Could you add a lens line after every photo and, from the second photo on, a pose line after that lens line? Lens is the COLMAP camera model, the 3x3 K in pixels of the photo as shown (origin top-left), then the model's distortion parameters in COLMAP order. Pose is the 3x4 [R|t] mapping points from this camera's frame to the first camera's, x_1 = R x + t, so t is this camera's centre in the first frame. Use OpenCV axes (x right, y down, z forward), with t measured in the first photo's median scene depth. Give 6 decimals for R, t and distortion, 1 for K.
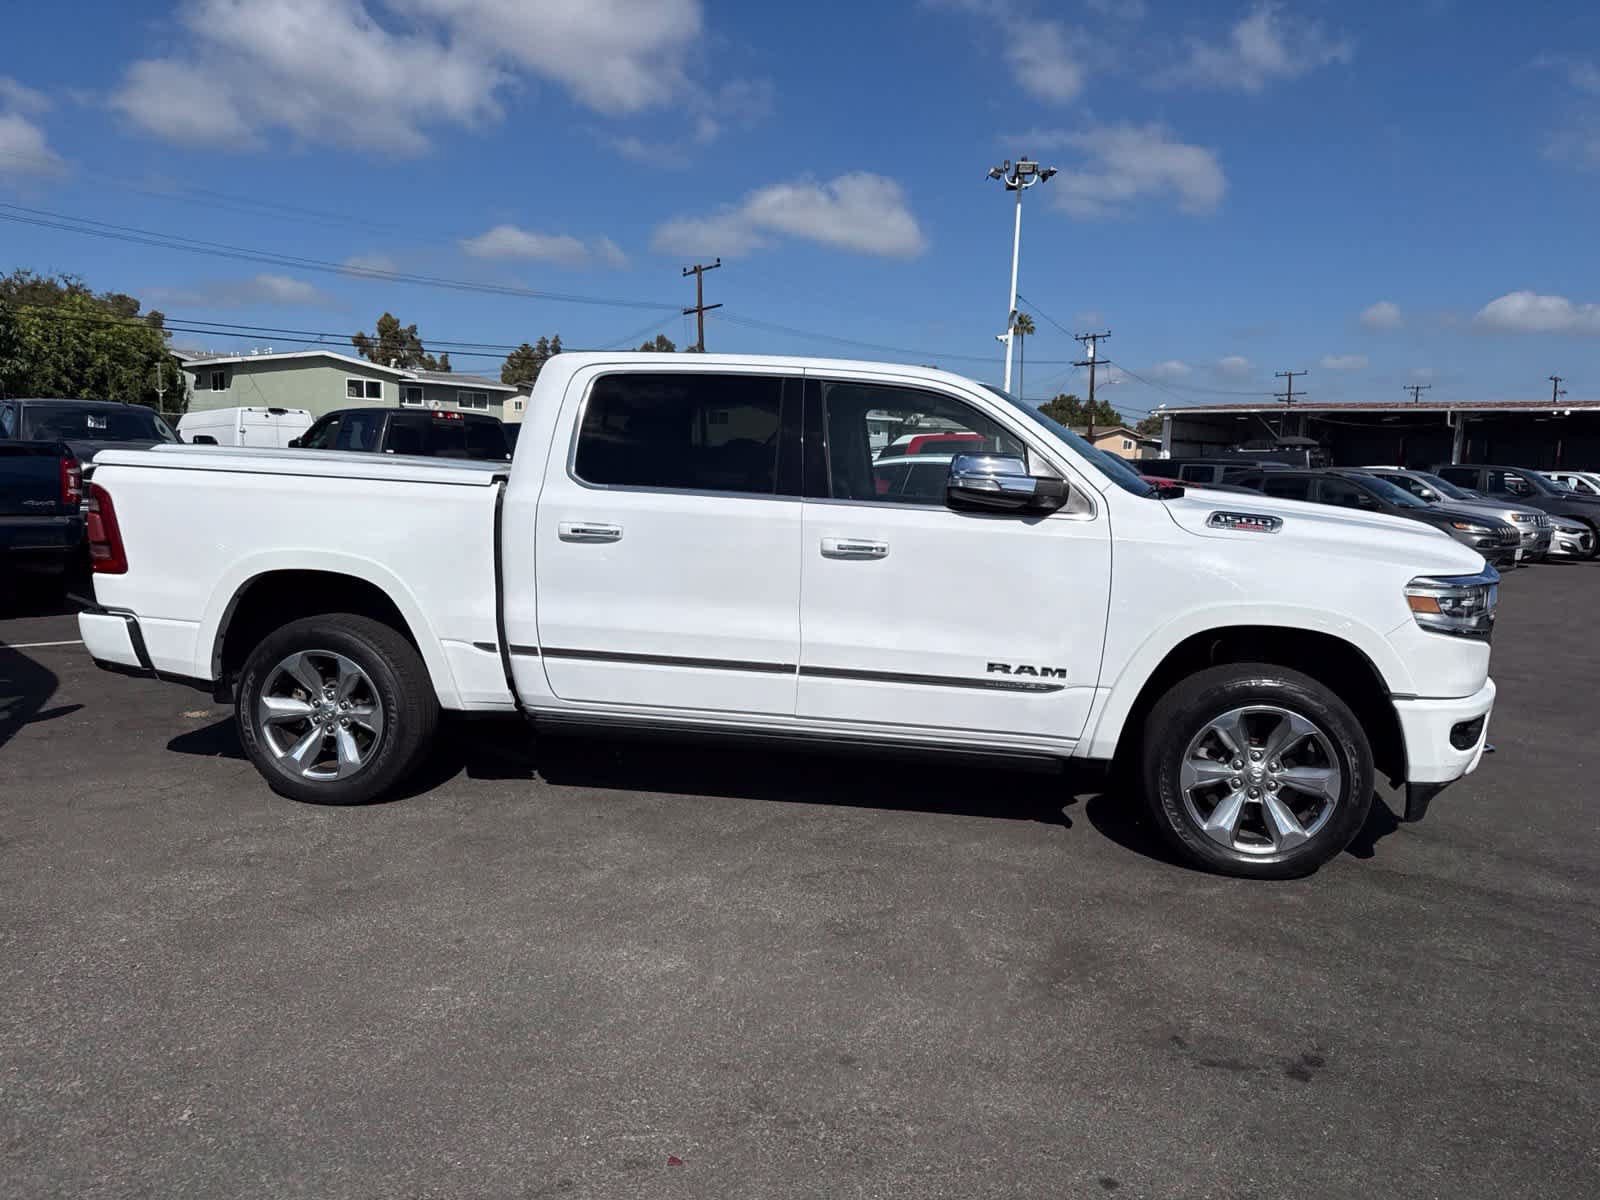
lens RADIAL K [[1174.0, 0, 802.8], [0, 1174.0, 595.1], [0, 0, 1]] dist [0.020959, -0.013857]
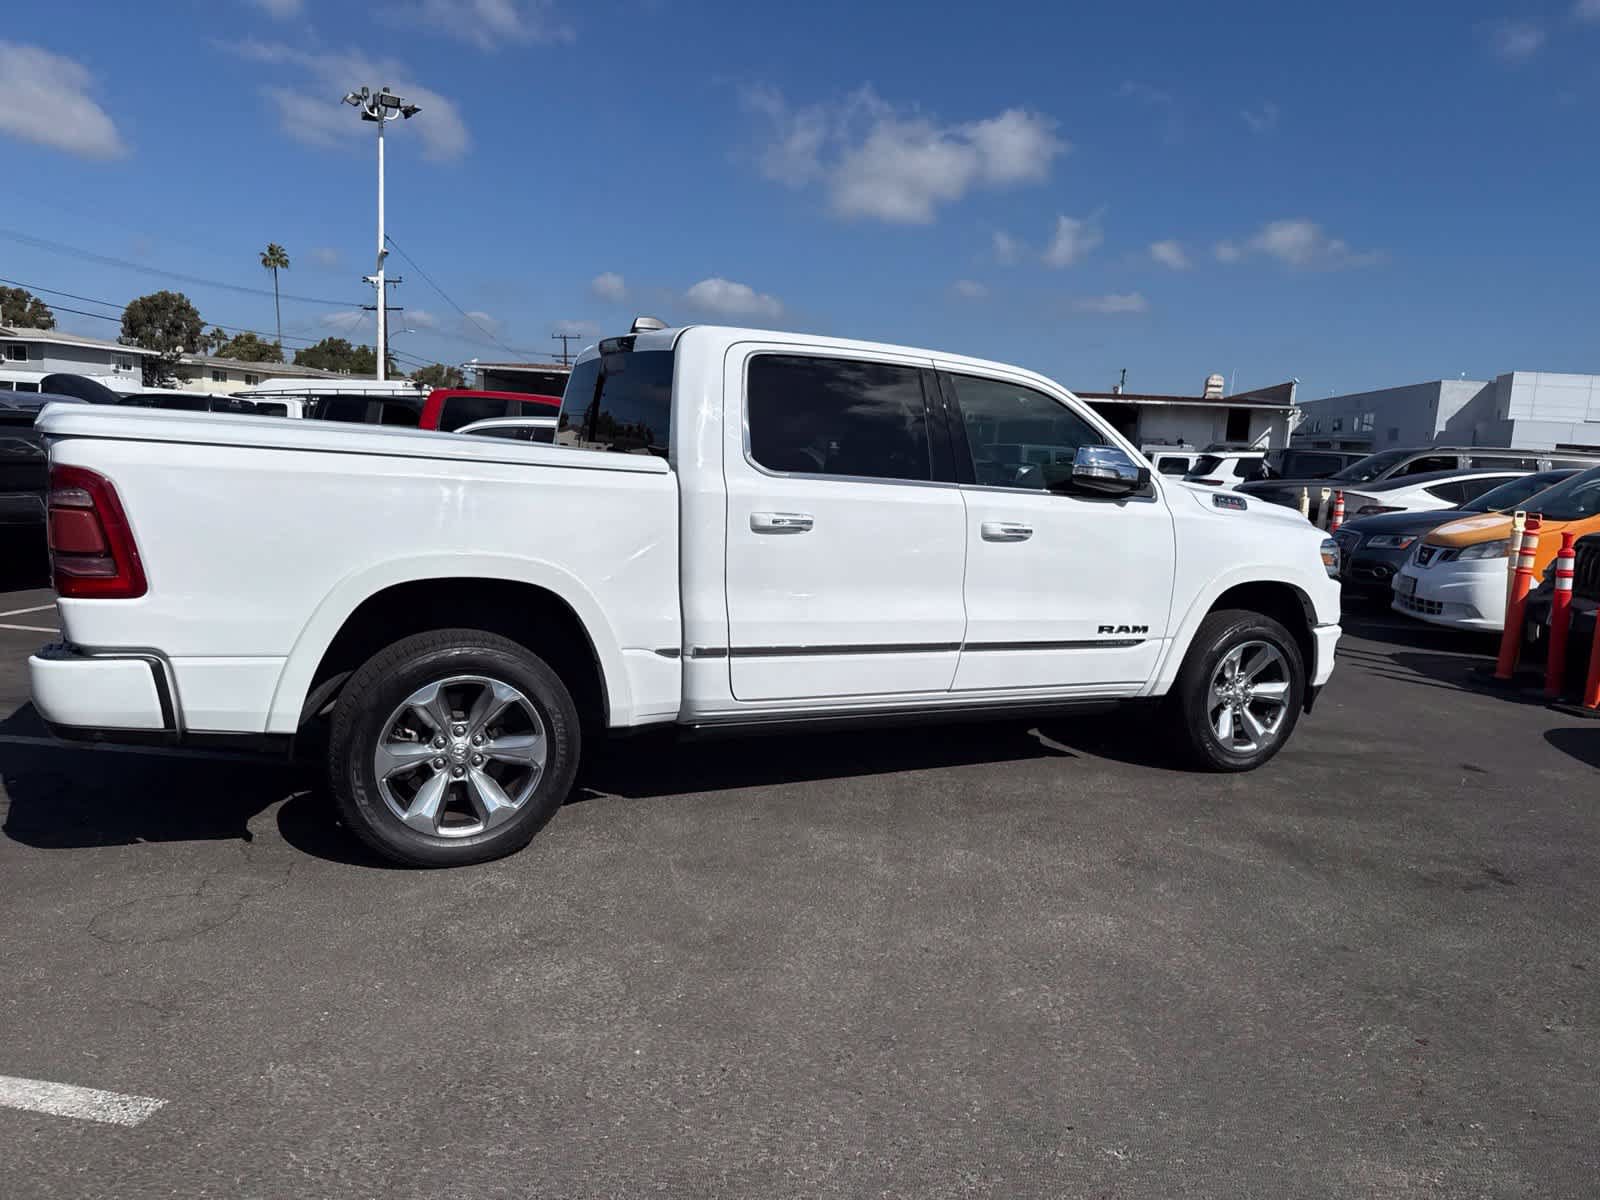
lens RADIAL K [[1171.0, 0, 809.5], [0, 1171.0, 598.7], [0, 0, 1]] dist [0.047745, -0.060295]
pose [[0.789082, -0.065699, 0.610765, -0.767422], [0.038178, 0.997587, 0.057985, -0.047357], [-0.613101, -0.022437, 0.789686, 0.241335]]
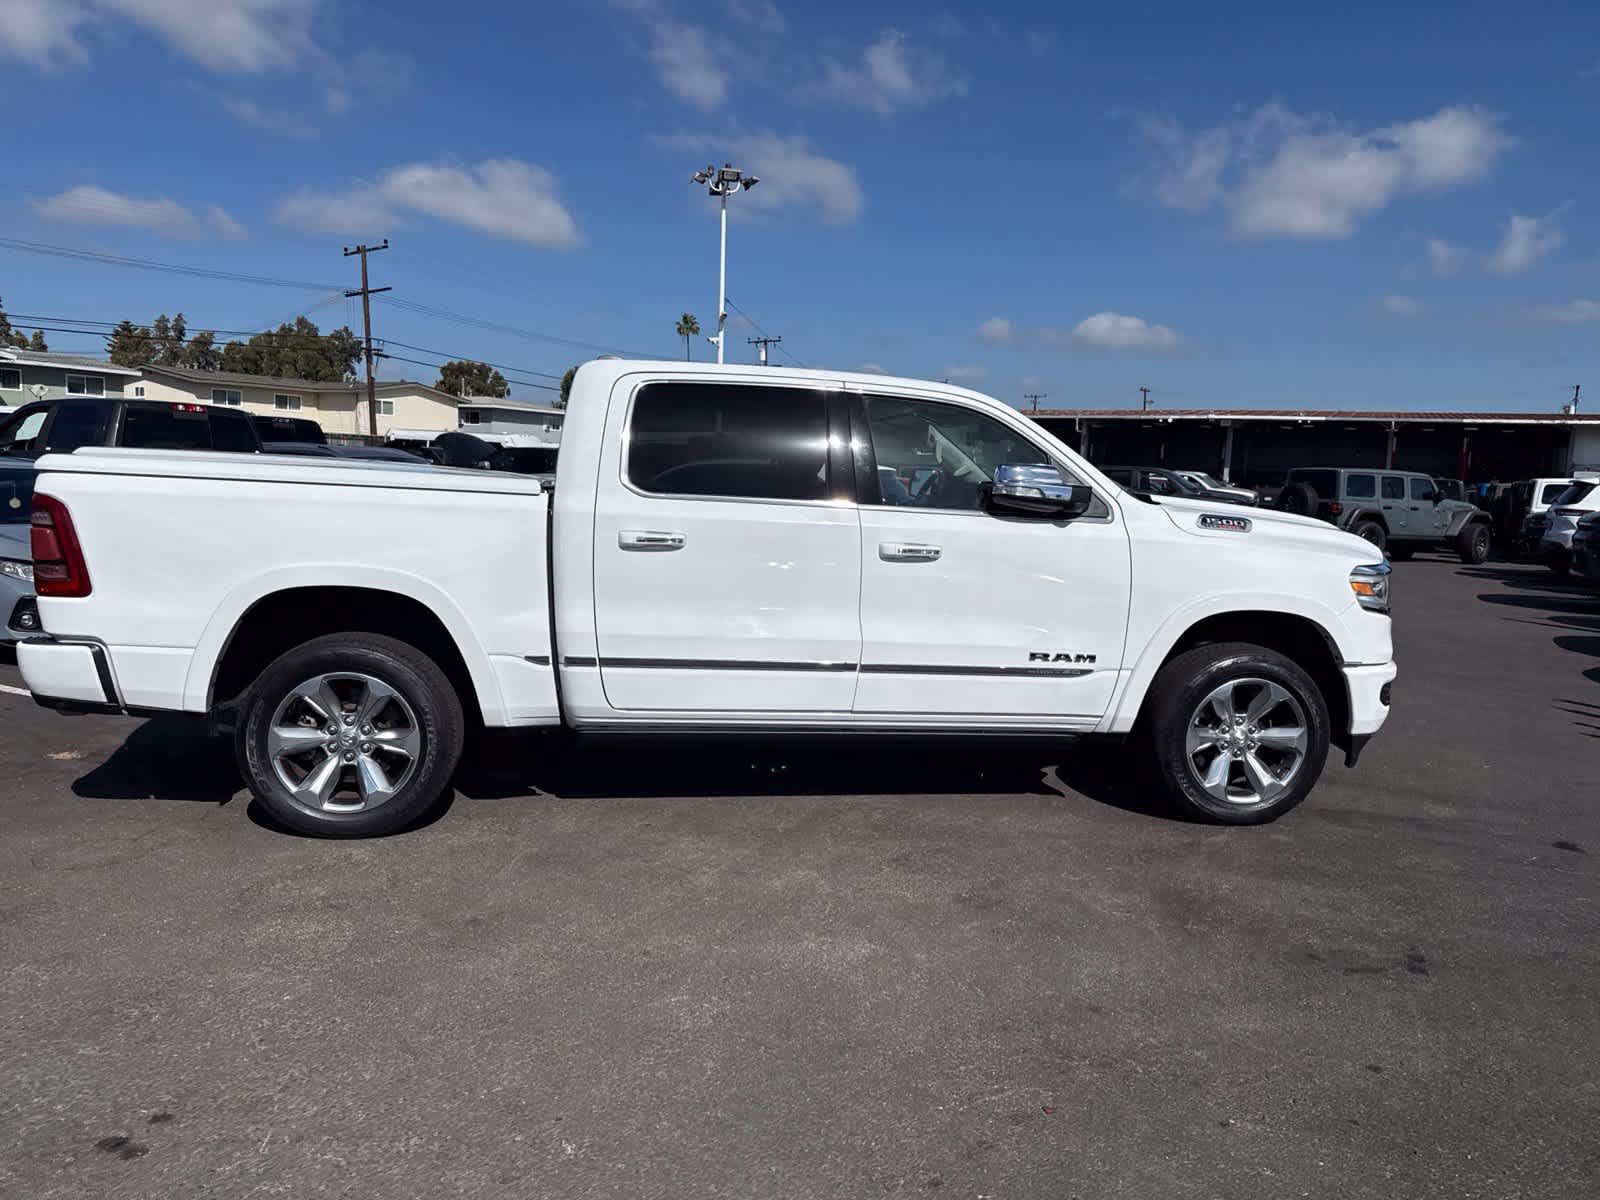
lens RADIAL K [[1171.0, 0, 809.5], [0, 1171.0, 598.7], [0, 0, 1]] dist [0.047745, -0.060295]
pose [[0.951670, -0.031366, 0.305516, -0.367792], [0.029391, 0.999507, 0.011065, -0.011491], [-0.305712, -0.001551, 0.952123, 0.006494]]
